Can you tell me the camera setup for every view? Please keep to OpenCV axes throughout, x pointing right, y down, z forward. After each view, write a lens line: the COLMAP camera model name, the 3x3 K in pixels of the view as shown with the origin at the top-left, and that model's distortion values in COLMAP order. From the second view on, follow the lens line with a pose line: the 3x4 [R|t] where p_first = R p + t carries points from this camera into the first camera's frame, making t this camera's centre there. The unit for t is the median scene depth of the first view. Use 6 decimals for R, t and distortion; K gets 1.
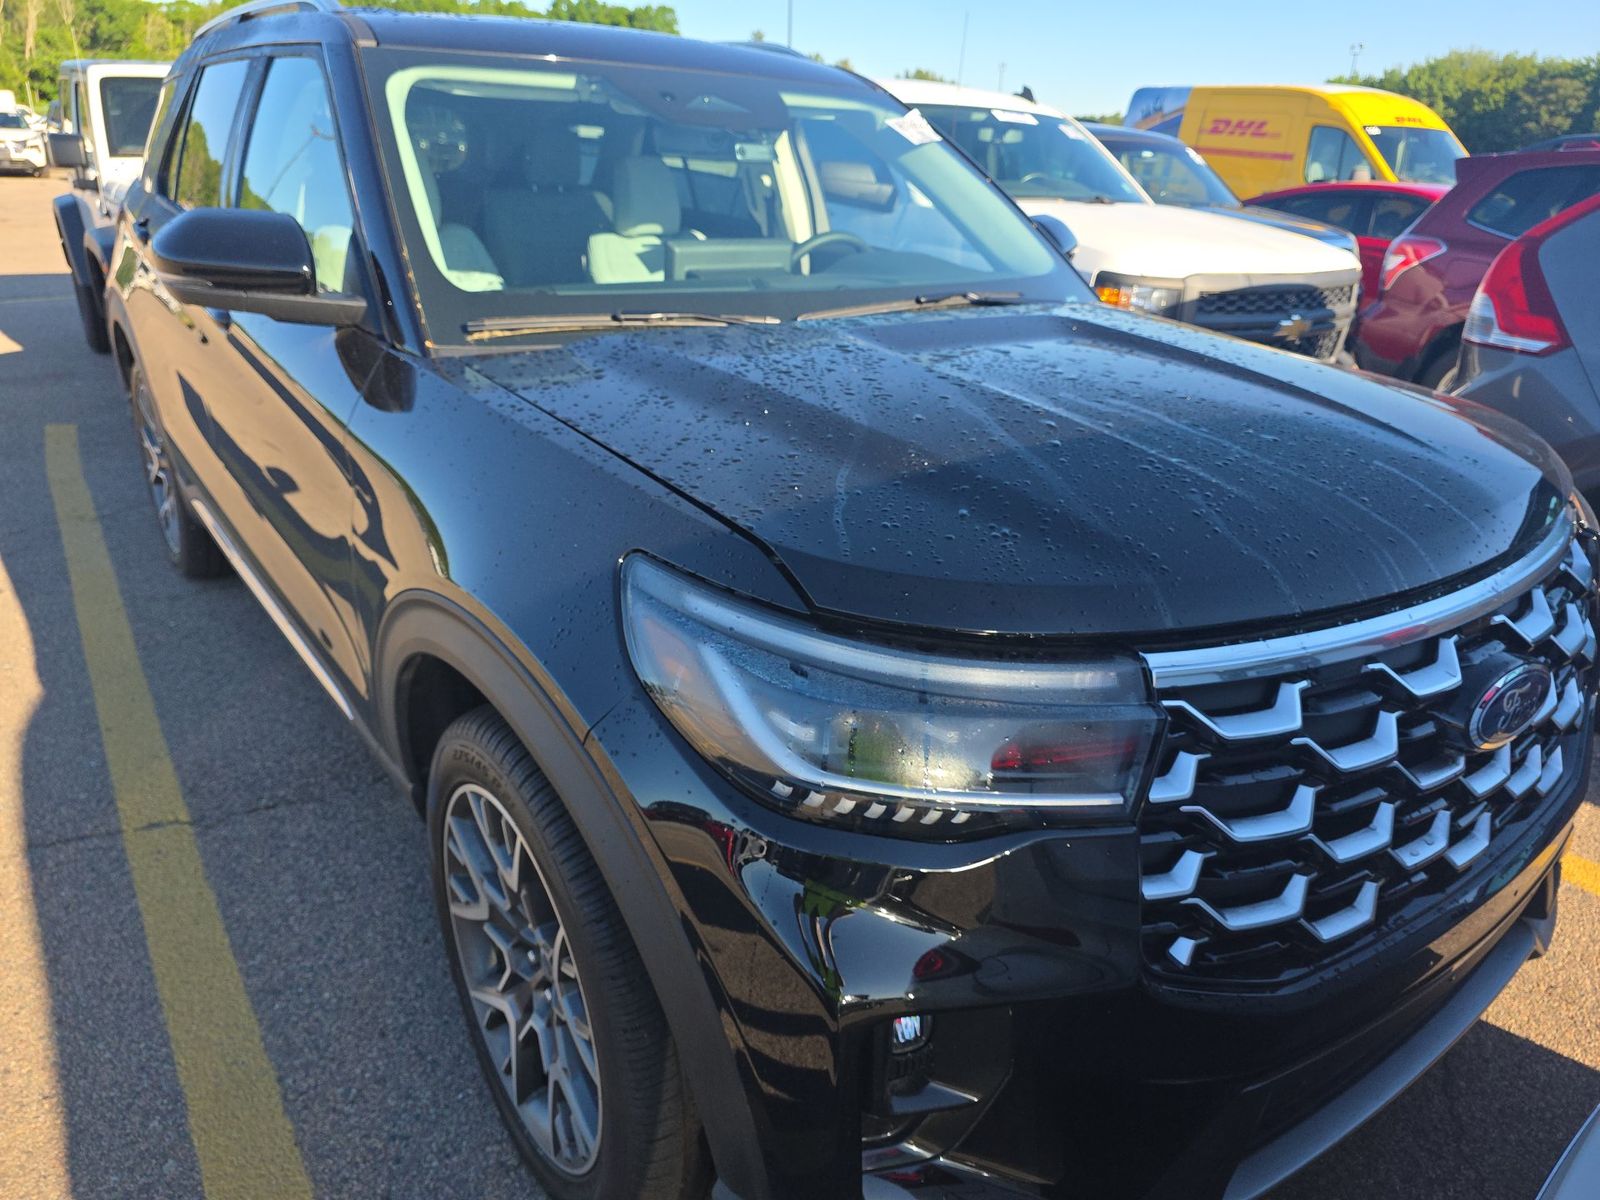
lens RADIAL K [[1067.6, 0, 800.0], [0, 1067.6, 600.0], [0, 0, 1]] dist [0.004204, -0.009294]
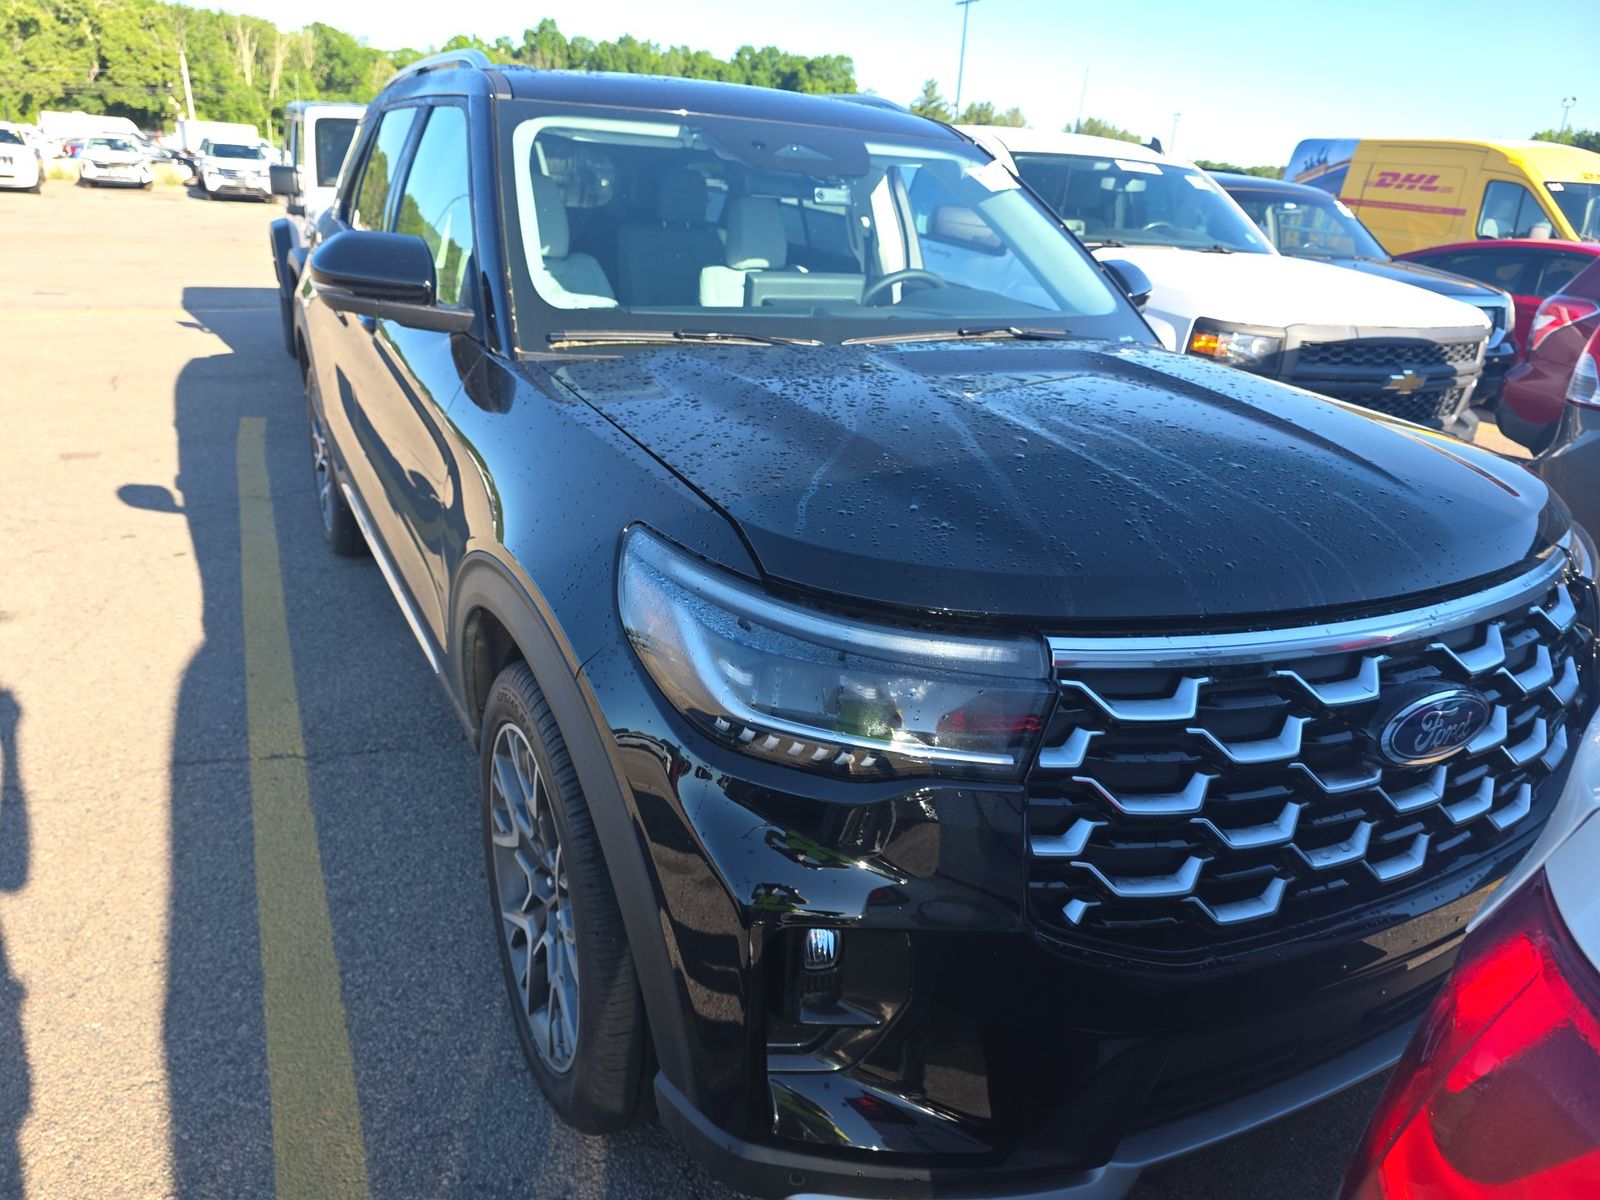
lens RADIAL K [[1081.1, 0, 800.3], [0, 1081.1, 592.6], [0, 0, 1]] dist [0.005256, -0.006907]
pose [[0.986773, 0.074471, -0.143989, 0.127704], [-0.080800, 0.995982, -0.038610, 0.039527], [0.140535, 0.049733, 0.988826, -0.099568]]
